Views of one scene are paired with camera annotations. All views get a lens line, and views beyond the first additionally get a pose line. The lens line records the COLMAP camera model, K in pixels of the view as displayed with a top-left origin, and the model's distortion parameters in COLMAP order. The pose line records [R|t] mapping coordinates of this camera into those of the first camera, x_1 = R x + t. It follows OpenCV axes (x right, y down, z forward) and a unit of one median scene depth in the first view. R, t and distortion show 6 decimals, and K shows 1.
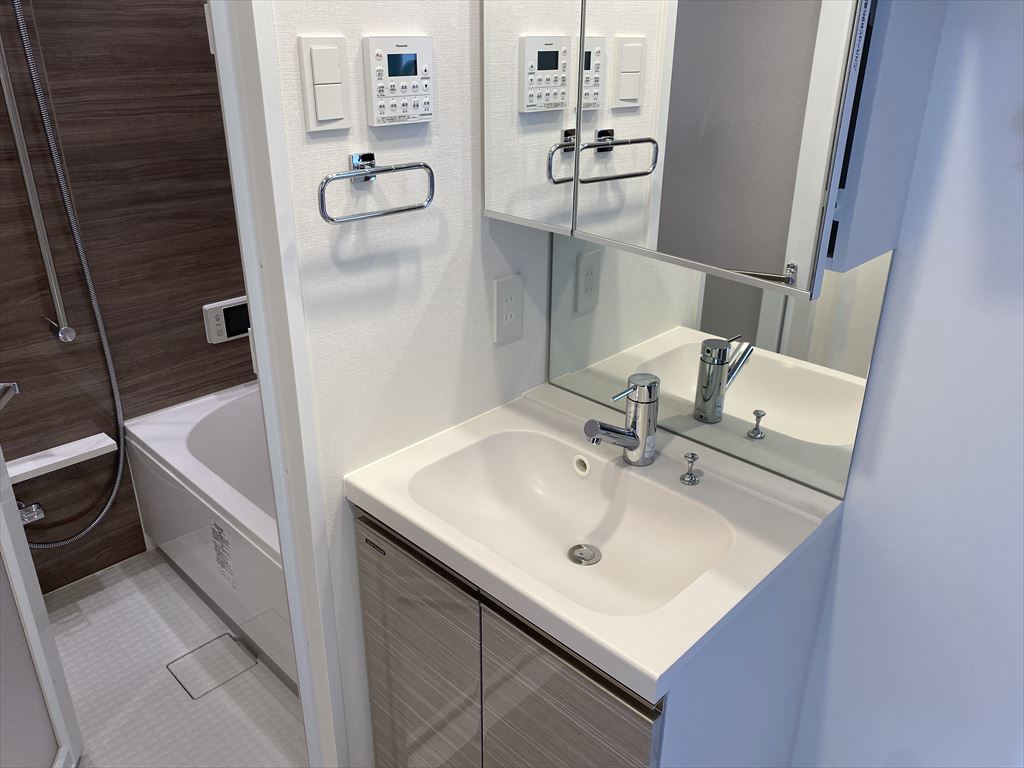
lens RADIAL K [[784.7, 0, 513.4], [0, 784.7, 372.5], [0, 0, 1]] dist [0.009275, 0.001375]
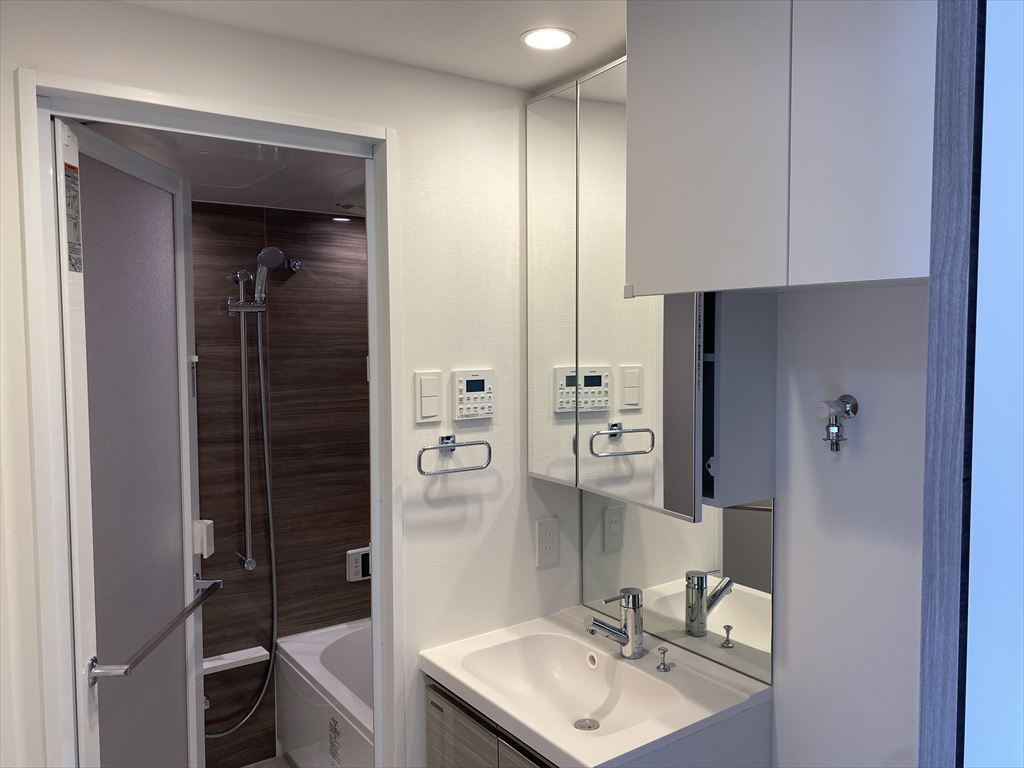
lens RADIAL K [[779.8, 0, 512.0], [0, 779.8, 384.0], [0, 0, 1]] dist [0.132410, -0.303989]
pose [[0.982885, -0.004051, -0.184178, 0.186420], [-0.059812, 0.938581, -0.339835, 0.130887], [0.174243, 0.345034, 0.922275, -0.408753]]
